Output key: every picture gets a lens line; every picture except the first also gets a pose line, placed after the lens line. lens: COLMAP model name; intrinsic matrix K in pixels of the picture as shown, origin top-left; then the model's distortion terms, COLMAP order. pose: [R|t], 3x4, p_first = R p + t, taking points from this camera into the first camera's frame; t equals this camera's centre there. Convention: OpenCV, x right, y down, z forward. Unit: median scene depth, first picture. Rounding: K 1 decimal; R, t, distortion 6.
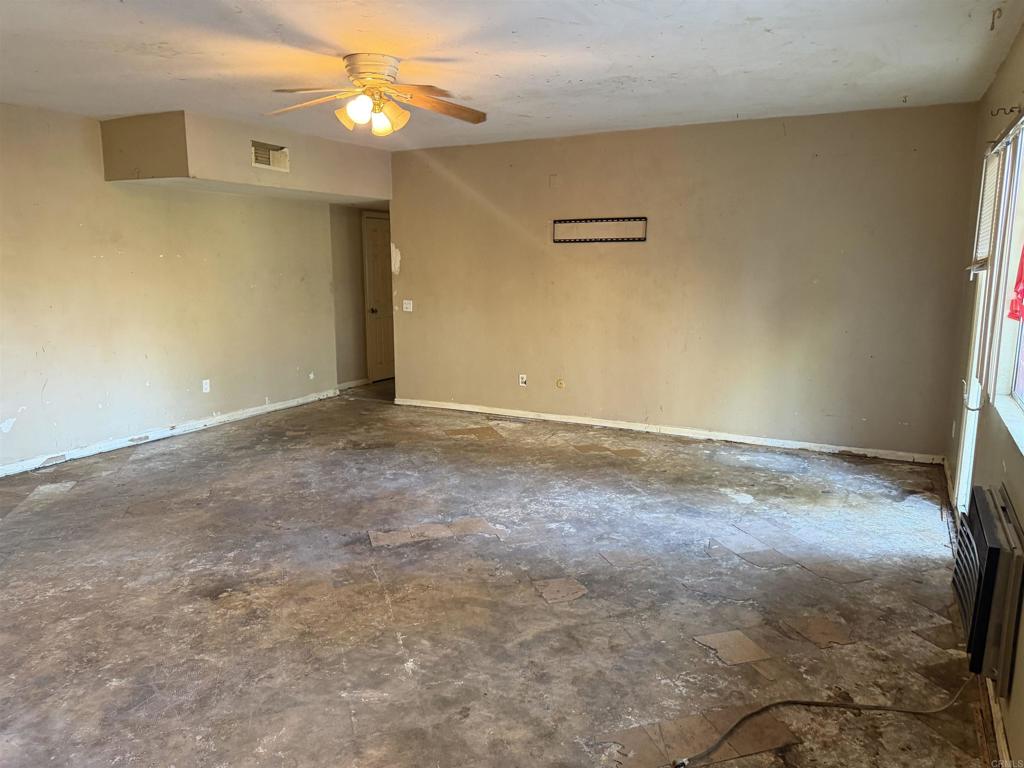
lens RADIAL K [[721.7, 0, 505.7], [0, 721.7, 379.2], [0, 0, 1]] dist [0.078501, -0.086914]
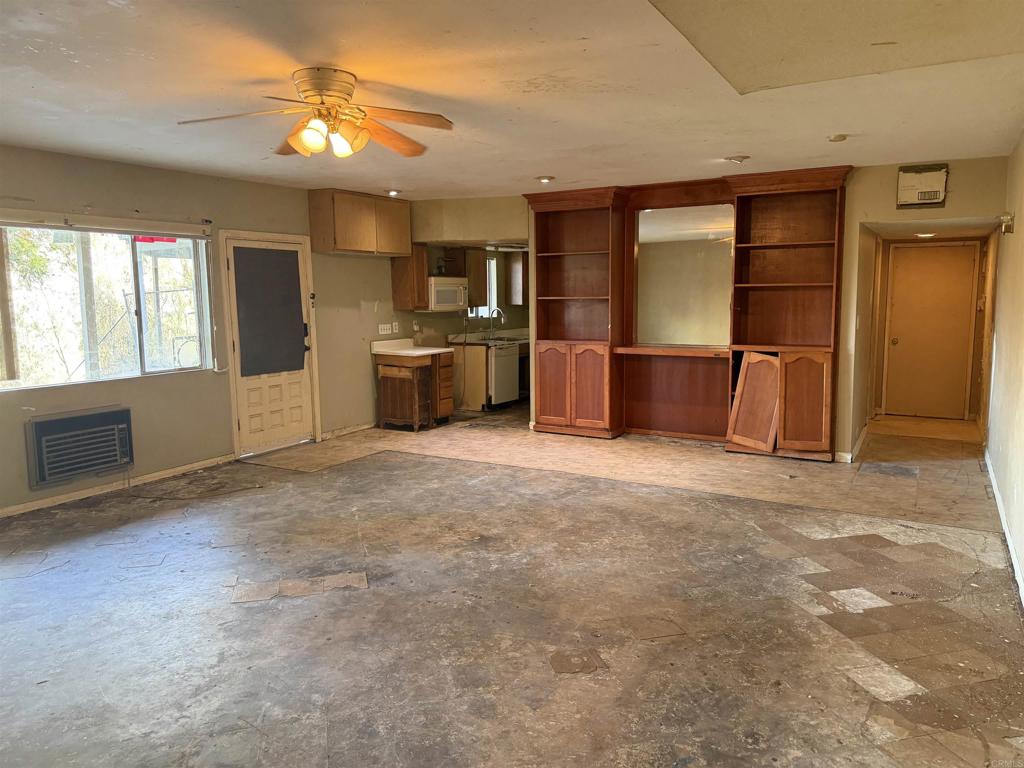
lens RADIAL K [[721.7, 0, 505.7], [0, 721.7, 379.2], [0, 0, 1]] dist [0.078501, -0.086914]
pose [[-0.999062, 0.007709, 0.042613, -0.450555], [0.019711, 0.957131, 0.288985, -0.345241], [-0.038559, 0.289553, -0.956385, 1.996737]]
